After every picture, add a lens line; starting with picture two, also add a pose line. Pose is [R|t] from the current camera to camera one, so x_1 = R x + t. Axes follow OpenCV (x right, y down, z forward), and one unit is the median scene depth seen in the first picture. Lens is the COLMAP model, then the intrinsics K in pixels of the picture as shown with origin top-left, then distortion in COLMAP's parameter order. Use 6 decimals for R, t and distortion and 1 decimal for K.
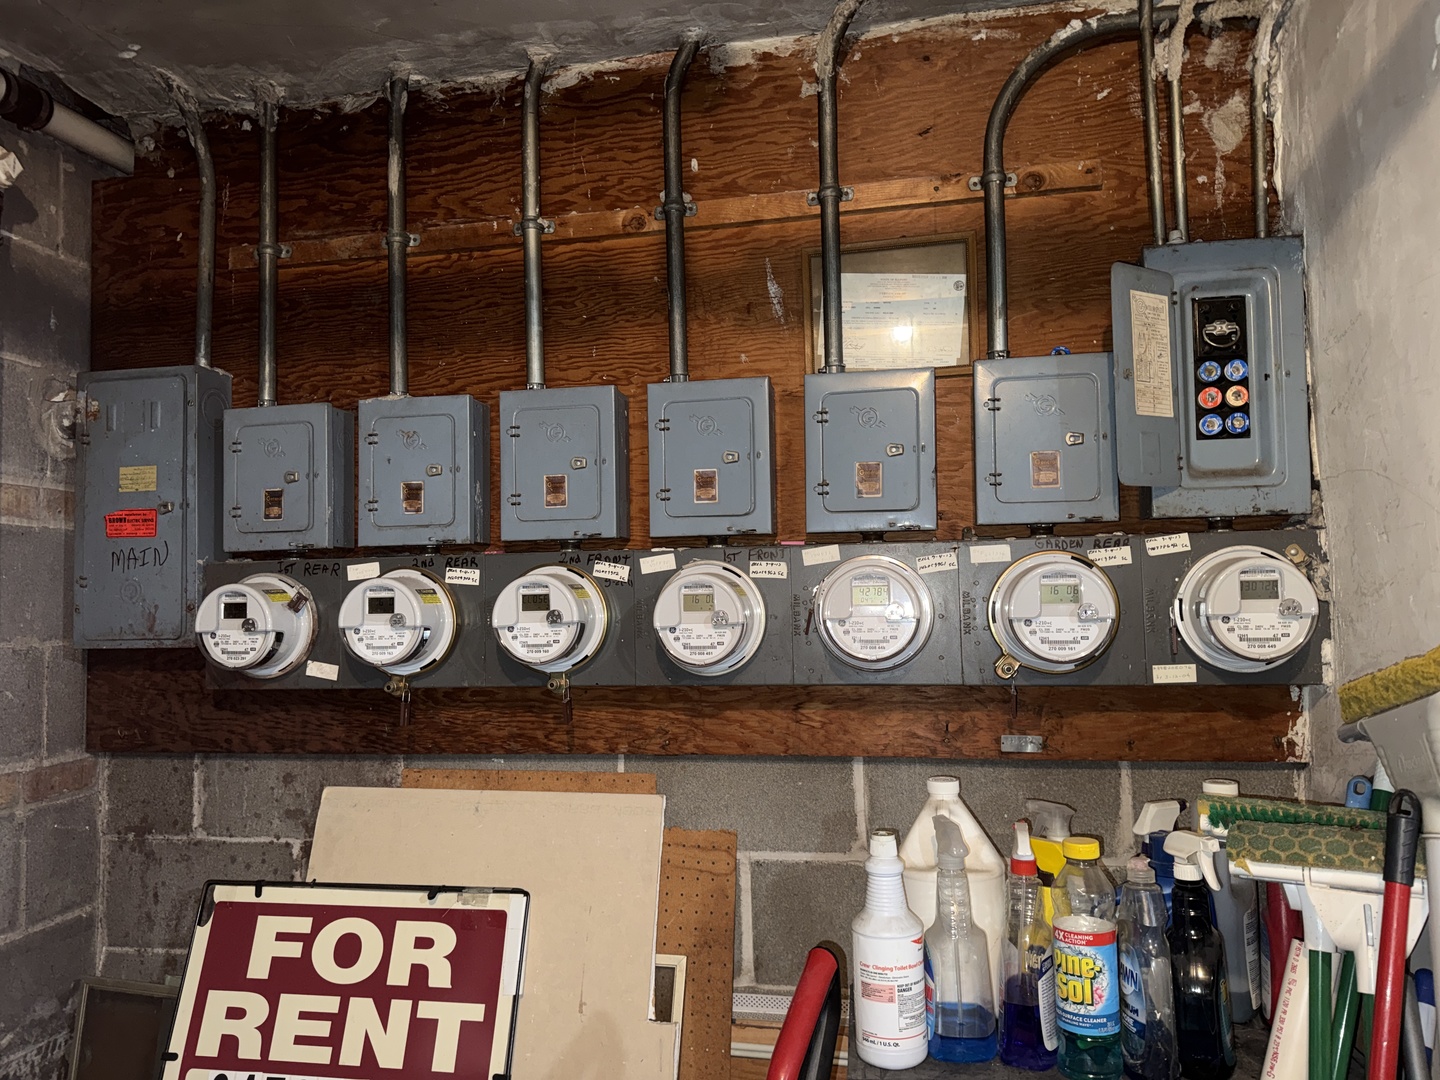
lens RADIAL K [[1012.9, 0, 723.4], [0, 1012.9, 541.5], [0, 0, 1]] dist [0.034548, -0.041706]
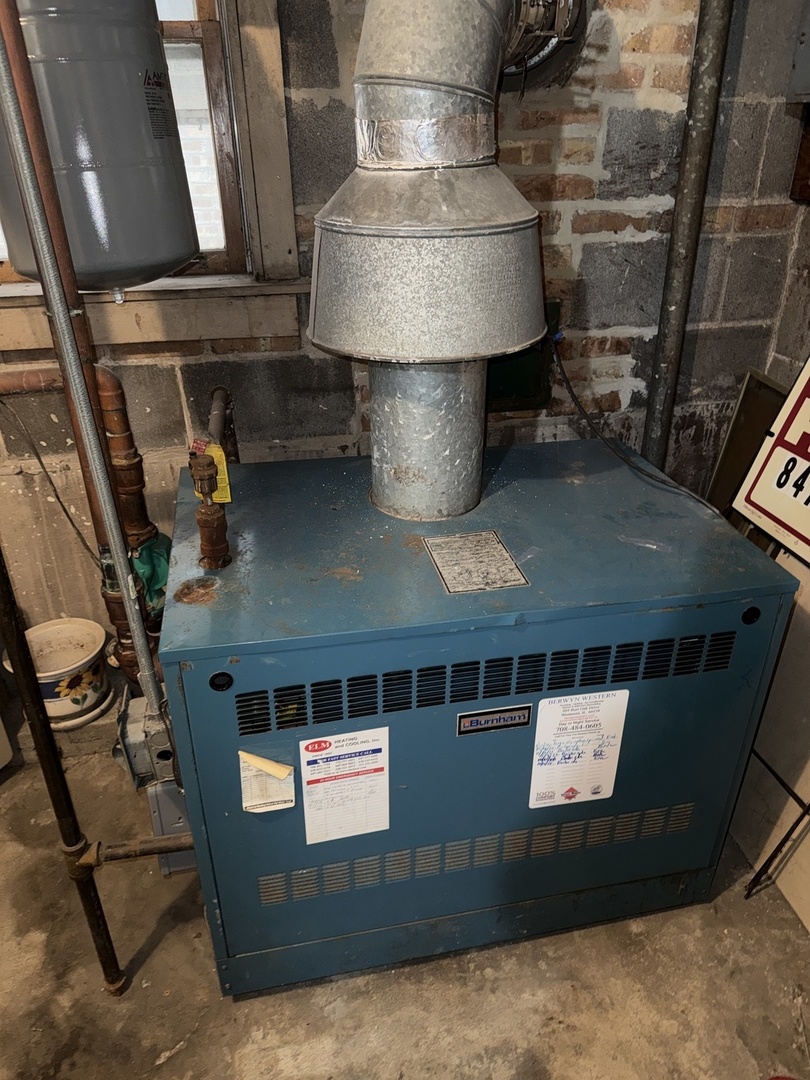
lens RADIAL K [[759.7, 0, 409.1], [0, 759.7, 547.3], [0, 0, 1]] dist [0.034548, -0.041706]
pose [[0.386456, 0.456002, -0.801694, 0.176103], [0.060720, 0.854762, 0.515457, 0.061118], [0.920307, -0.247880, 0.302639, 0.172473]]
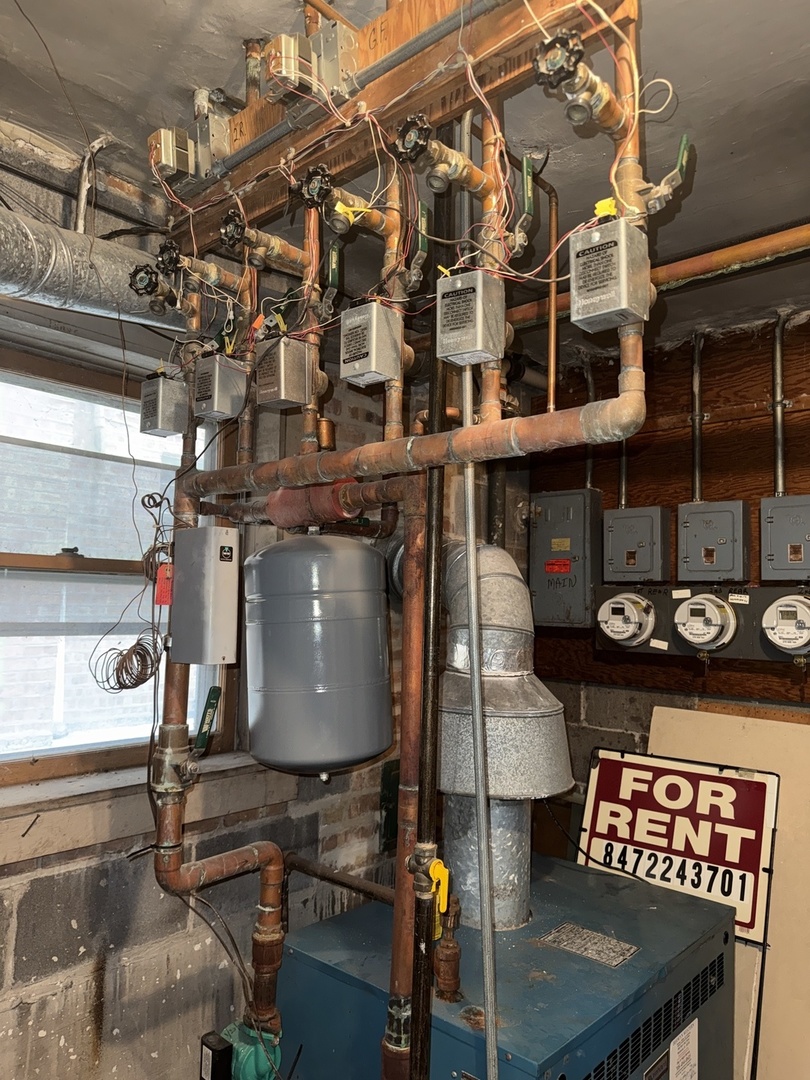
lens RADIAL K [[759.7, 0, 410.0], [0, 759.7, 544.6], [0, 0, 1]] dist [0.034548, -0.041706]
pose [[0.861376, -0.001656, -0.507964, -0.062145], [-0.007922, 0.999829, -0.016695, -0.034189], [0.507905, 0.018405, 0.861216, -0.477924]]
